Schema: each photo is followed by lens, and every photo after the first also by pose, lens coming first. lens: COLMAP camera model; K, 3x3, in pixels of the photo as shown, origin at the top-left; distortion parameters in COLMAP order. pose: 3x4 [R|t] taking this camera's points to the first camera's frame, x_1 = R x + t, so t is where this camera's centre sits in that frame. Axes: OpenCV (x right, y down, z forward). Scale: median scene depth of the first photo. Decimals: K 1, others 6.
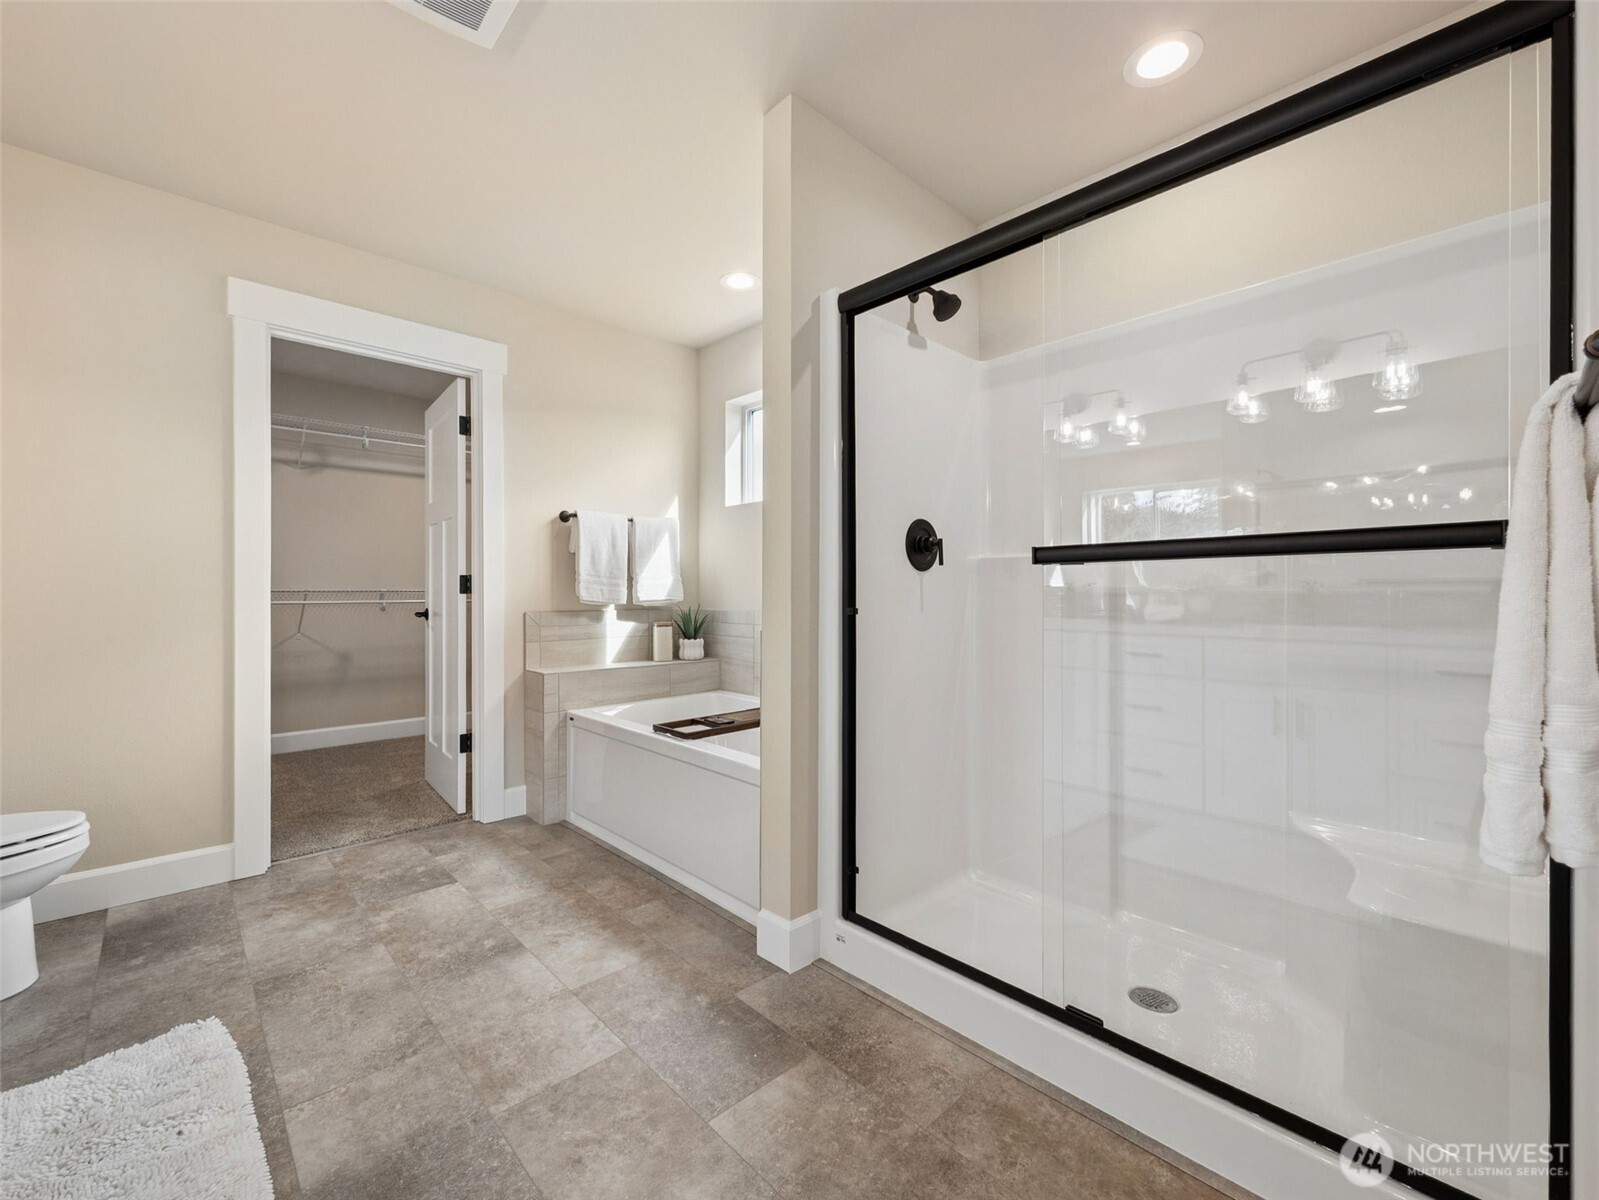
lens RADIAL K [[662.4, 0, 799.6], [0, 662.4, 592.0], [0, 0, 1]] dist [-0.000773, 0.000050]
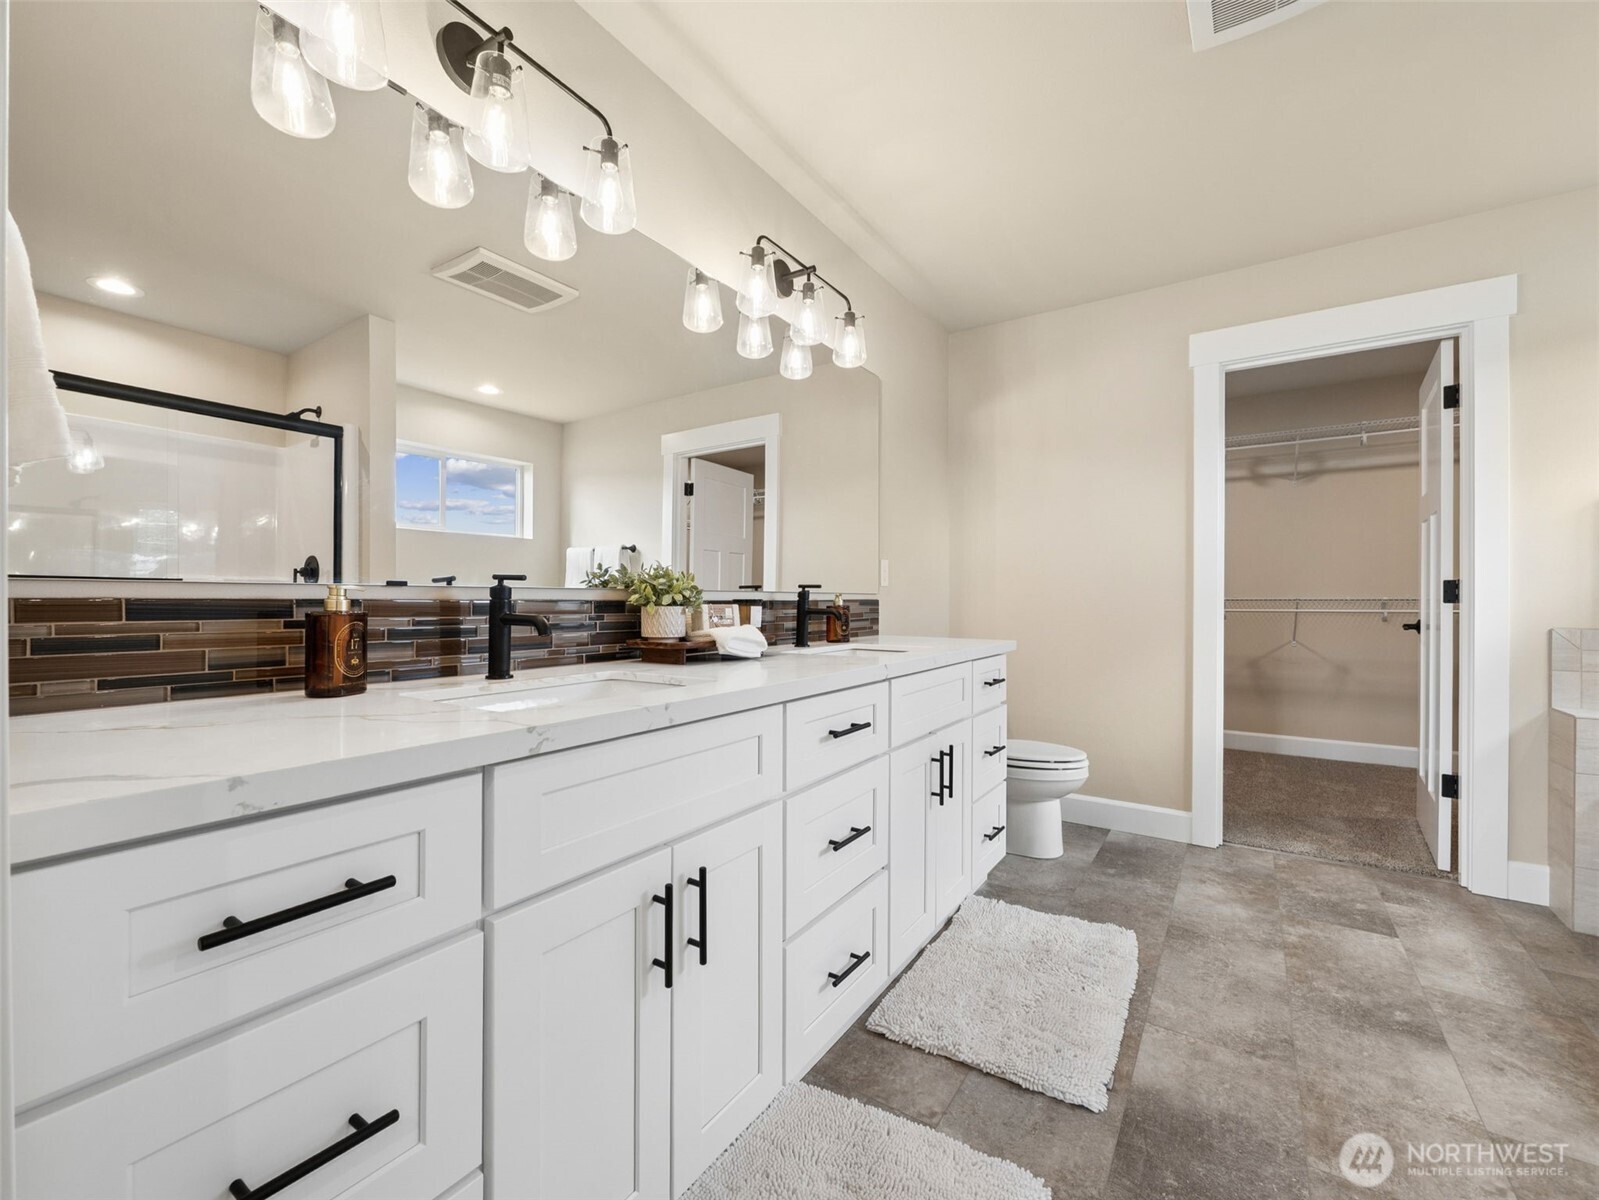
lens RADIAL K [[665.1, 0, 799.5], [0, 665.1, 600.0], [0, 0, 1]] dist [-0.007921, -0.000138]
pose [[0.225085, -0.000725, -0.974339, 0.151441], [0.000198, 1.000000, -0.000698, -0.000685], [0.974339, -0.000036, 0.225085, 0.052321]]
